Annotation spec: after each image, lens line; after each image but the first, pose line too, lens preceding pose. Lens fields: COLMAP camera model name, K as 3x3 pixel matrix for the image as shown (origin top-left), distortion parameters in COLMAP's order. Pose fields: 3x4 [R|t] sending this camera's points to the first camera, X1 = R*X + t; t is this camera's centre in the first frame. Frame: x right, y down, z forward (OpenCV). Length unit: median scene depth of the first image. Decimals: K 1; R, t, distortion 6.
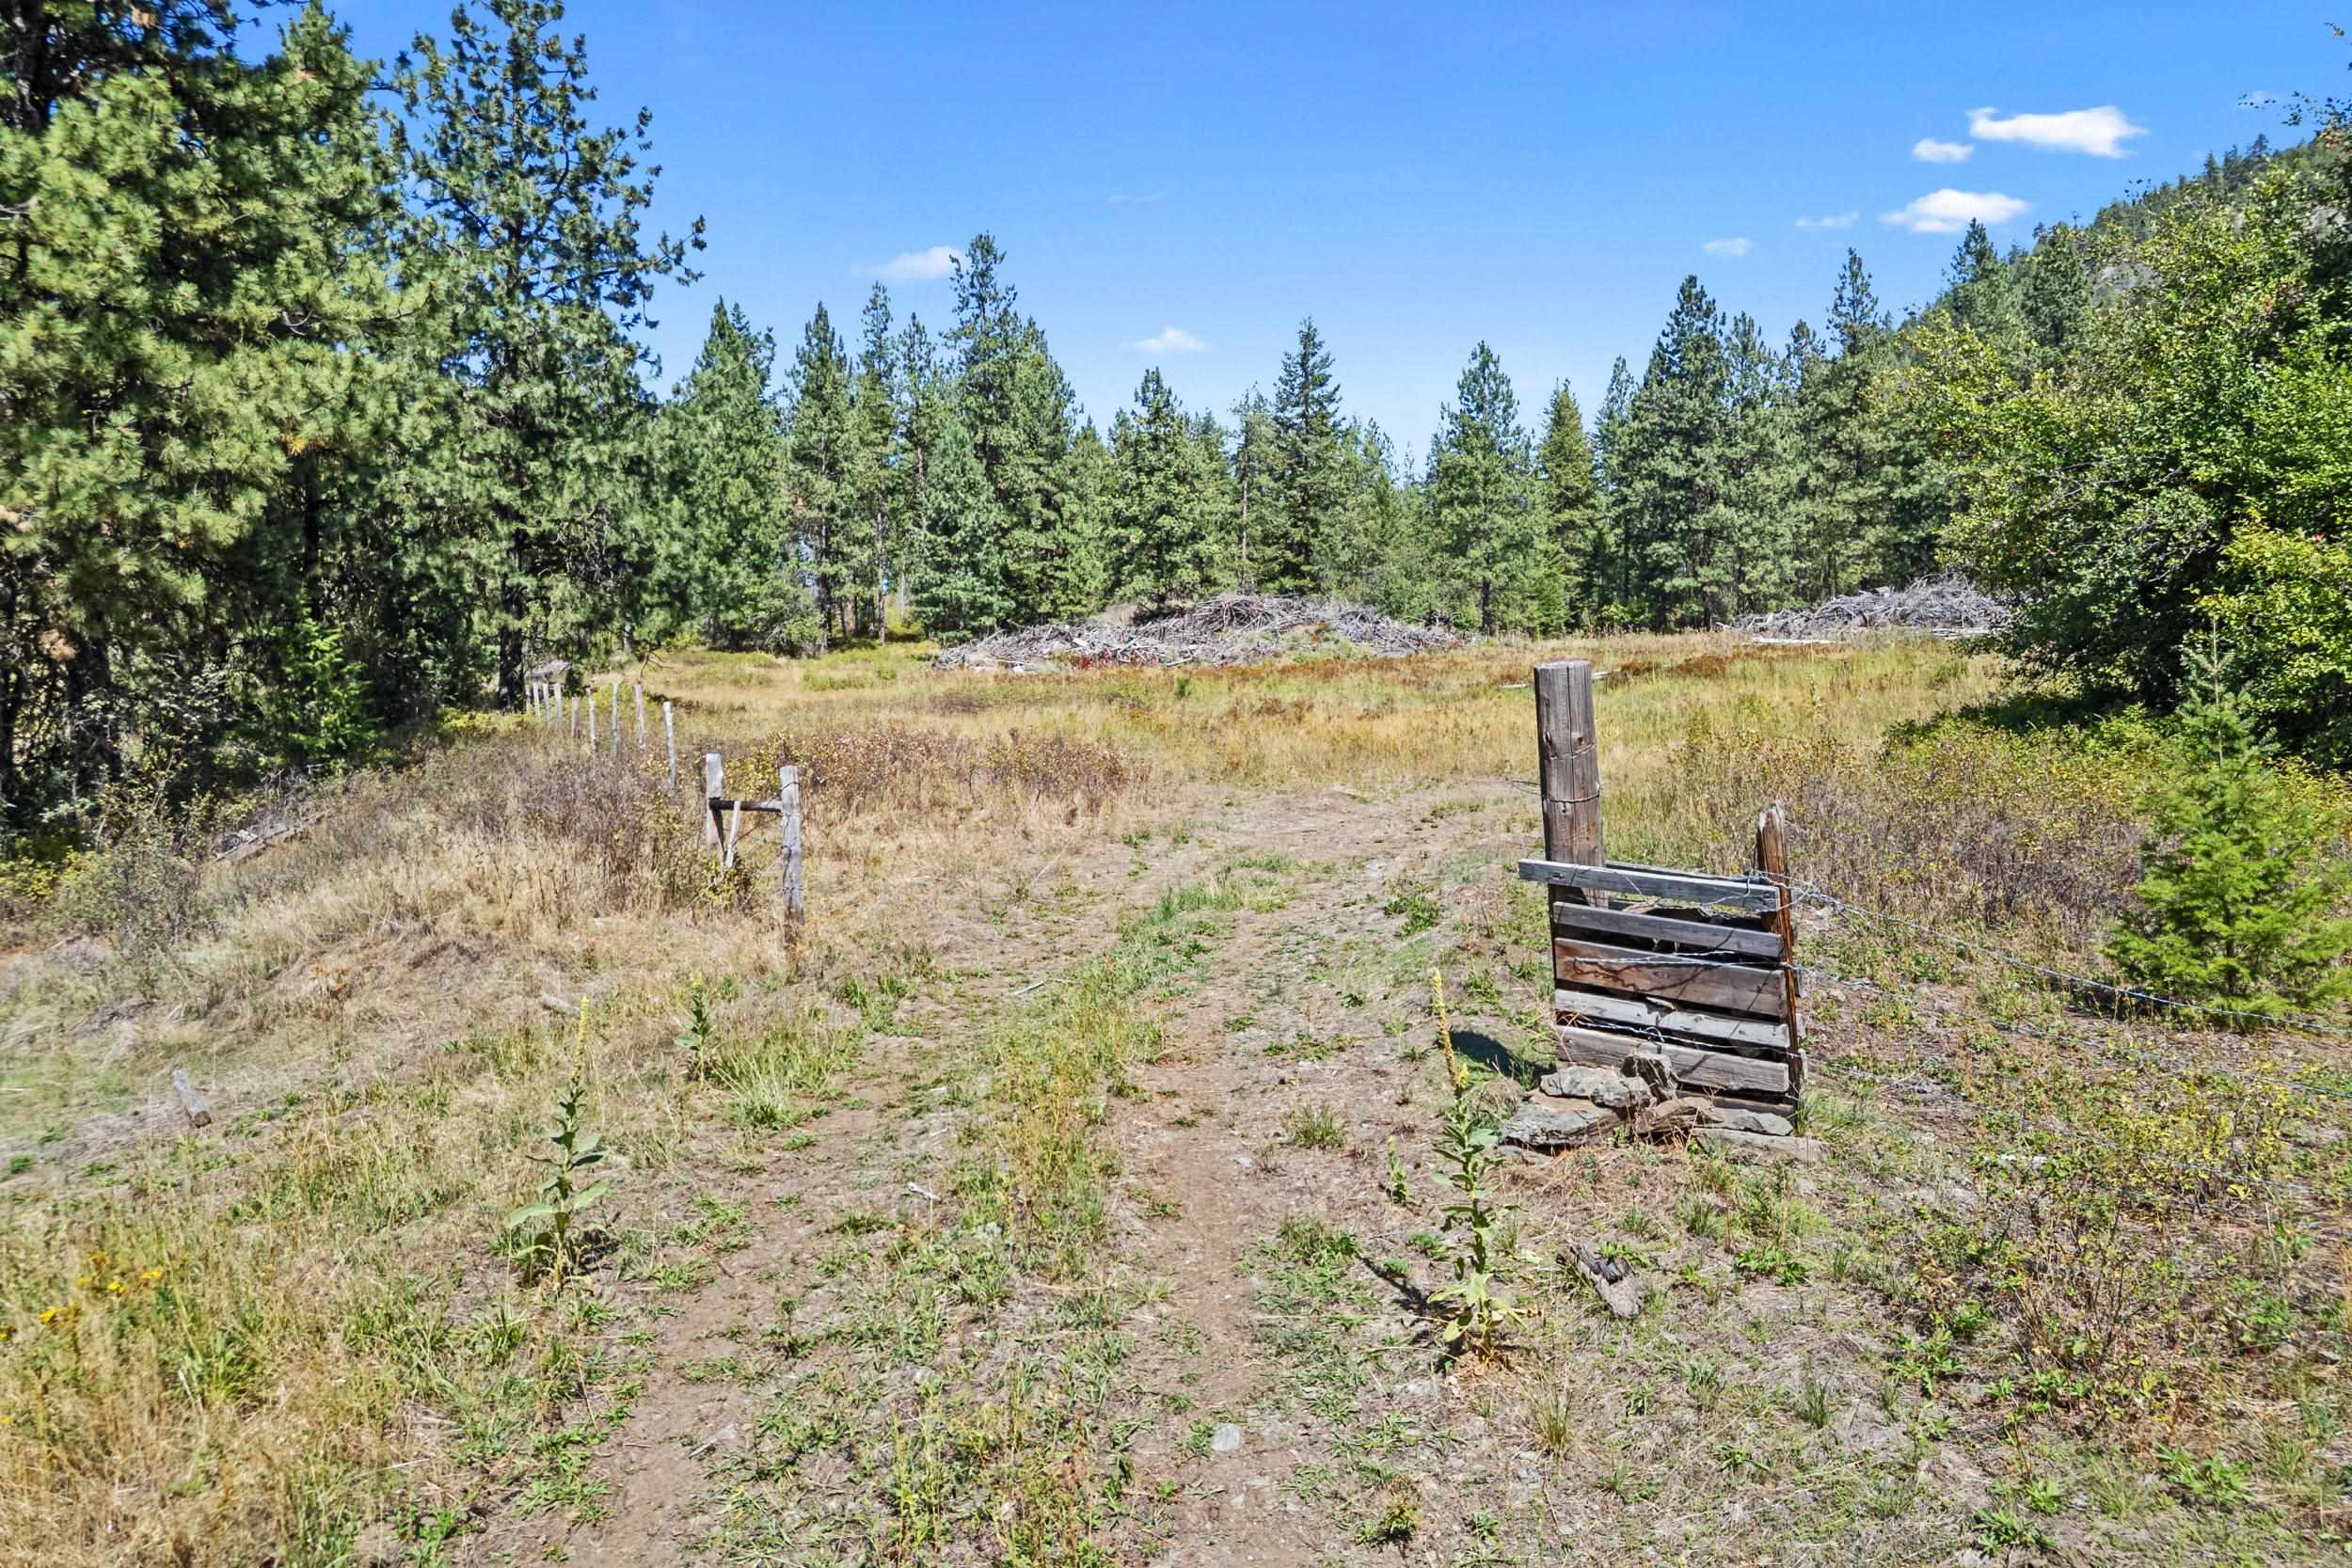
lens RADIAL K [[1617.6, 0, 1178.4], [0, 1617.6, 720.9], [0, 0, 1]] dist [0.042093, -0.038651]
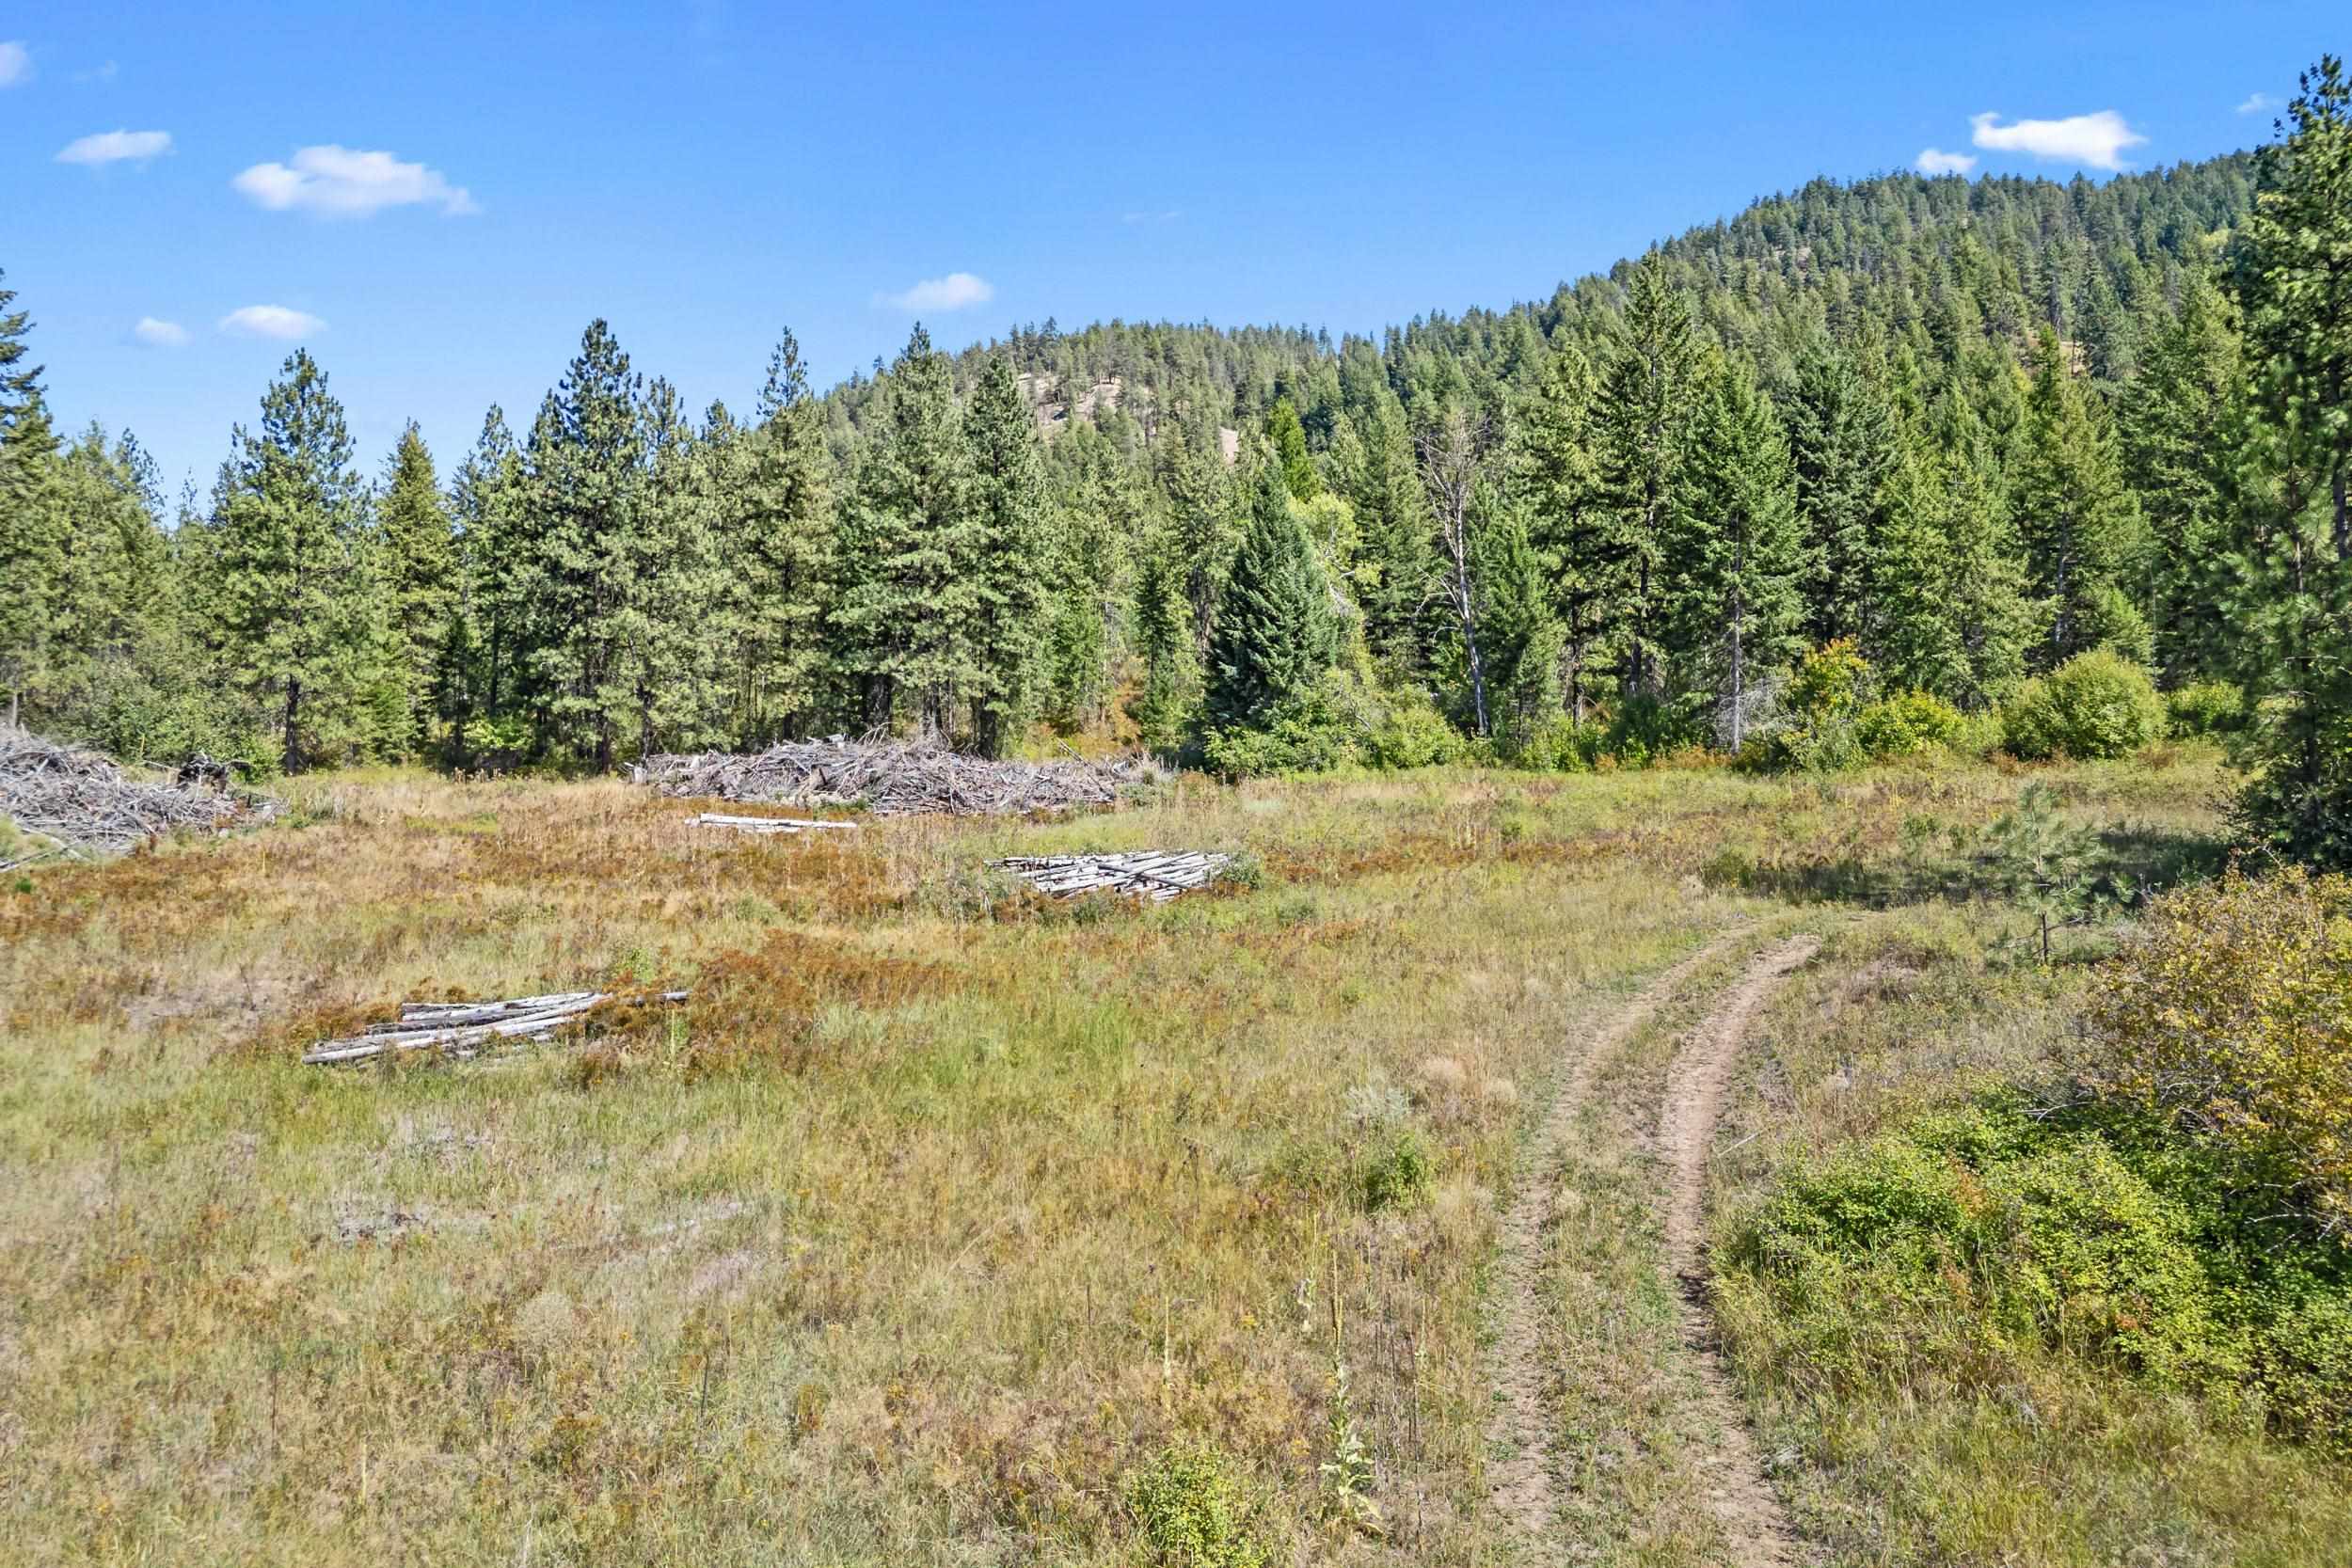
lens RADIAL K [[1617.6, 0, 1178.4], [0, 1617.6, 720.9], [0, 0, 1]] dist [0.042093, -0.038651]
pose [[0.772743, 0.048526, 0.632861, 0.038784], [-0.019609, 0.998422, -0.052613, -0.040477], [-0.634416, 0.028247, 0.772476, 0.209215]]
